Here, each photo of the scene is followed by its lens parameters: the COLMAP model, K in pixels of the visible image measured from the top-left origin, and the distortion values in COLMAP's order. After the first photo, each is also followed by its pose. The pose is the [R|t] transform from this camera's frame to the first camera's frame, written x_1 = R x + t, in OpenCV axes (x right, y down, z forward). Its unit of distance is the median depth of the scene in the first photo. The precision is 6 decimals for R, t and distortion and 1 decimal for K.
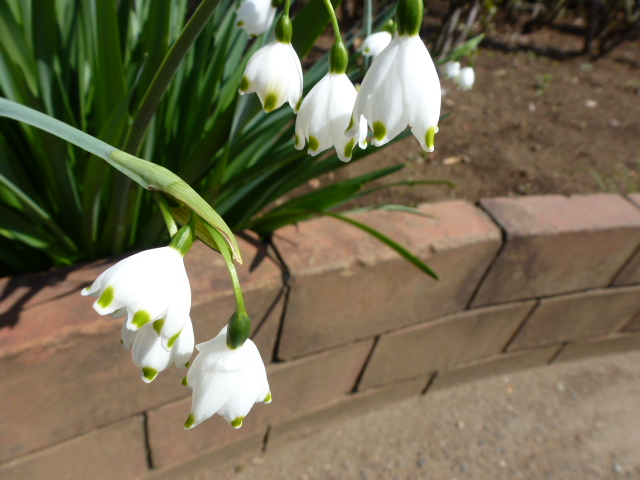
lens RADIAL K [[474.3, 0, 308.2], [0, 474.3, 240.6], [0, 0, 1]] dist [-0.021486, 0.003880]
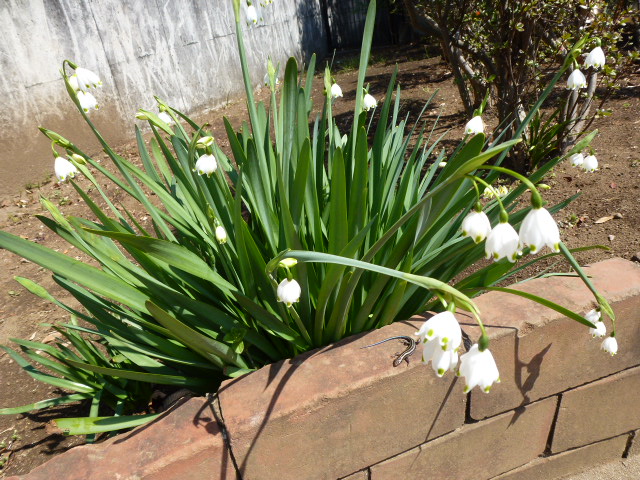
lens RADIAL K [[474.3, 0, 308.2], [0, 474.3, 240.6], [0, 0, 1]] dist [-0.021486, 0.003880]
pose [[0.944261, -0.169144, -0.282422, -0.050077], [0.114347, 0.973012, -0.200430, 0.014686], [0.308701, 0.156964, 0.938118, -0.355686]]
